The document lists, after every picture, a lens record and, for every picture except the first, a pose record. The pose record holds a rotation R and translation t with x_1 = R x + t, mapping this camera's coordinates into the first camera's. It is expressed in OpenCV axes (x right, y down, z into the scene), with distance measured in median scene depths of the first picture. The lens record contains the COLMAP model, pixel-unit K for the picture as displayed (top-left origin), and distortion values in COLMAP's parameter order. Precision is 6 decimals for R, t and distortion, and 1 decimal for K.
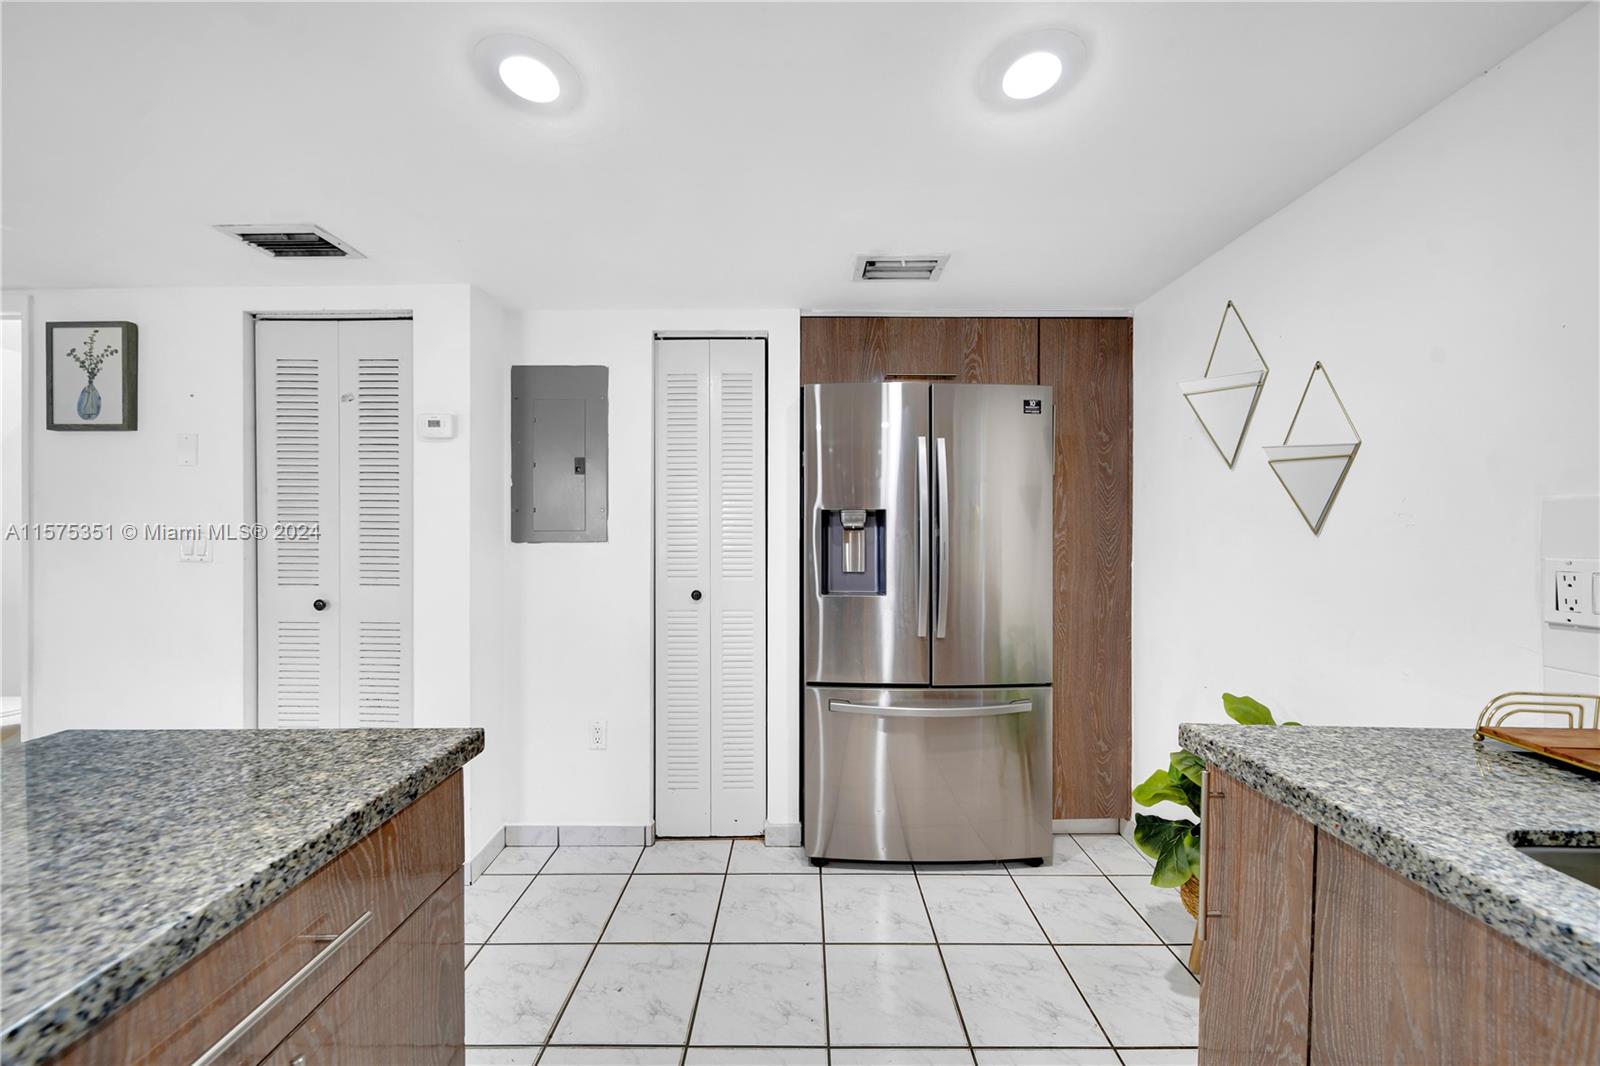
lens RADIAL K [[573.4, 0, 800.7], [0, 573.4, 529.6], [0, 0, 1]] dist [-0.006698, 0.000126]
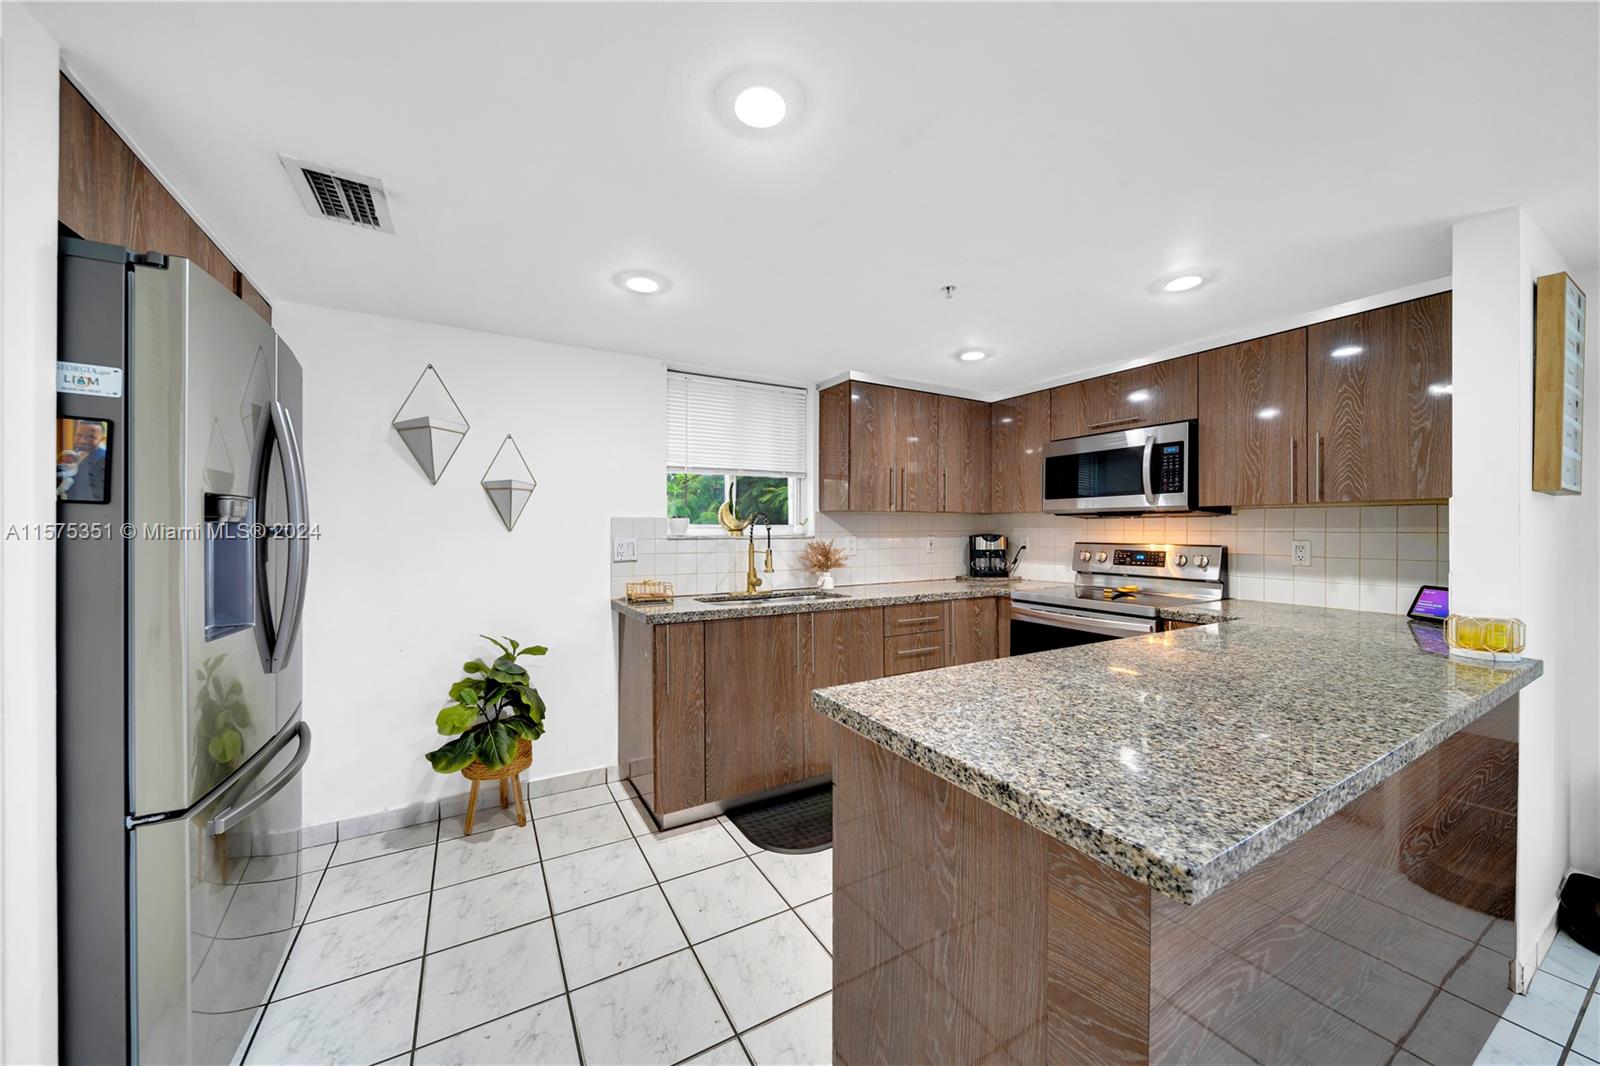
lens RADIAL K [[573.4, 0, 798.1], [0, 573.4, 529.6], [0, 0, 1]] dist [-0.006698, 0.000126]
pose [[-0.507343, -0.000183, 0.861744, -2.090083], [-0.001190, 0.999999, -0.000488, 0.006741], [-0.861743, -0.001274, -0.507343, 2.158919]]
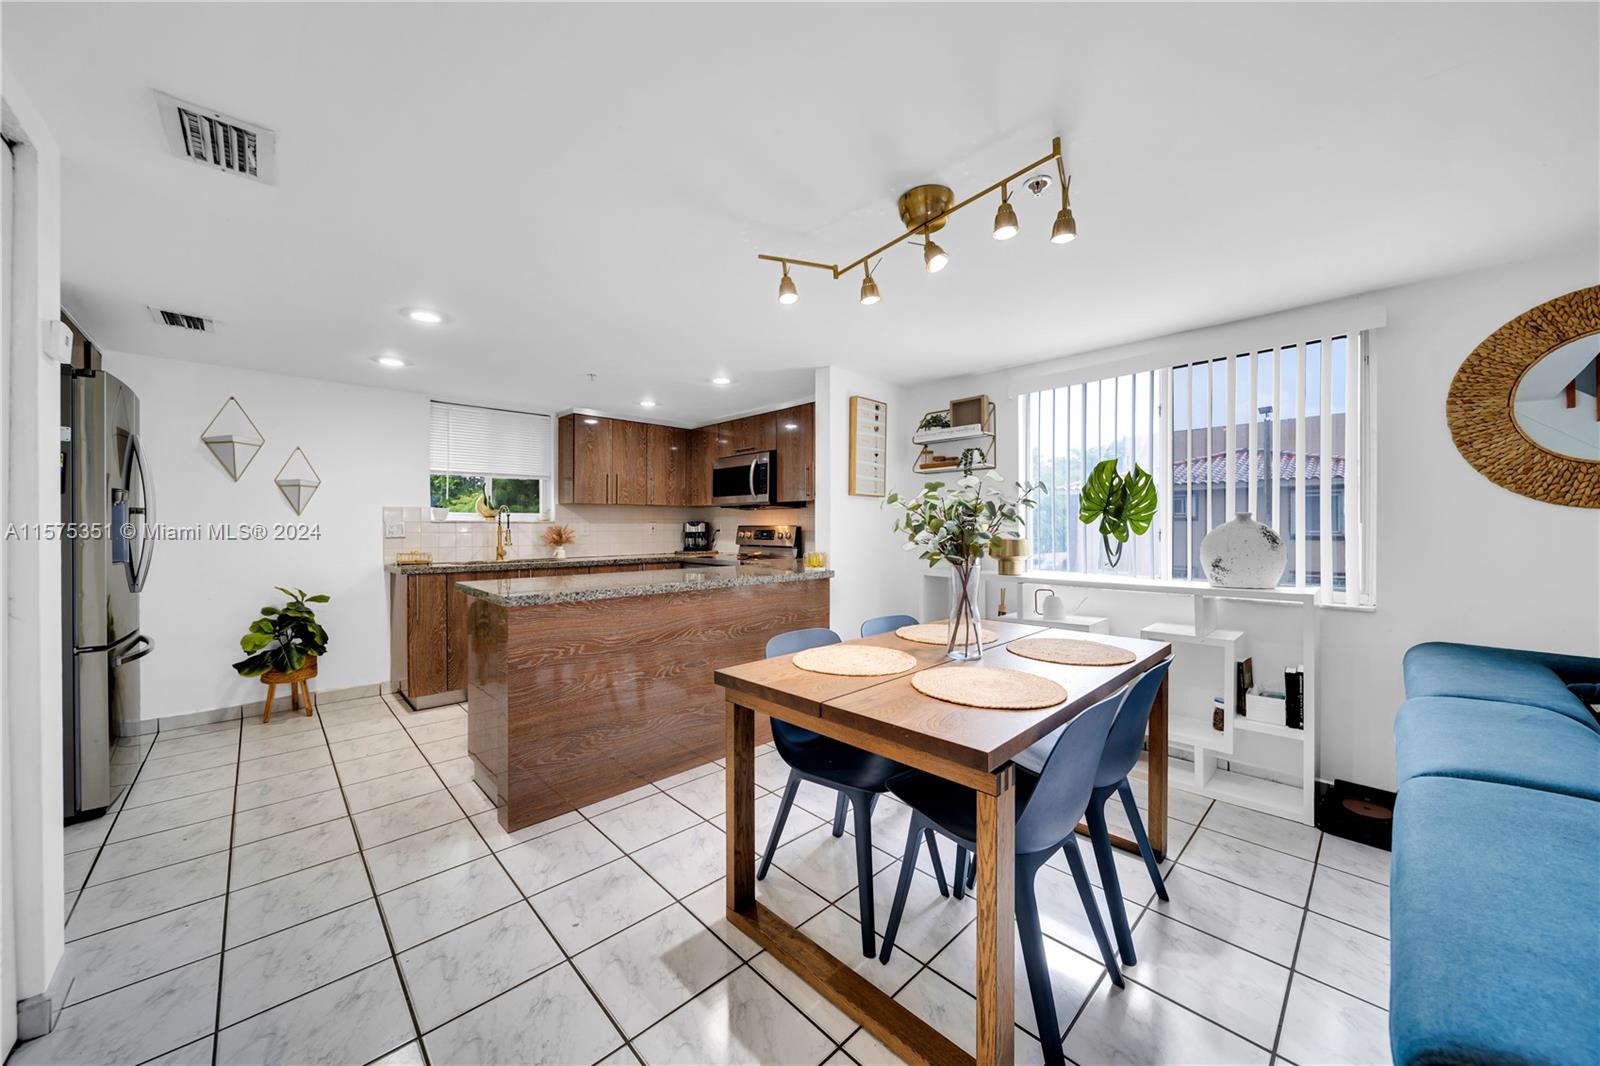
lens RADIAL K [[573.4, 0, 818.6], [0, 573.4, 531.8], [0, 0, 1]] dist [-0.006698, 0.000126]
pose [[-0.697931, -0.011013, 0.716081, -4.926832], [0.004679, 0.999790, 0.019937, 0.052698], [-0.716150, 0.017265, -0.697733, 2.124577]]
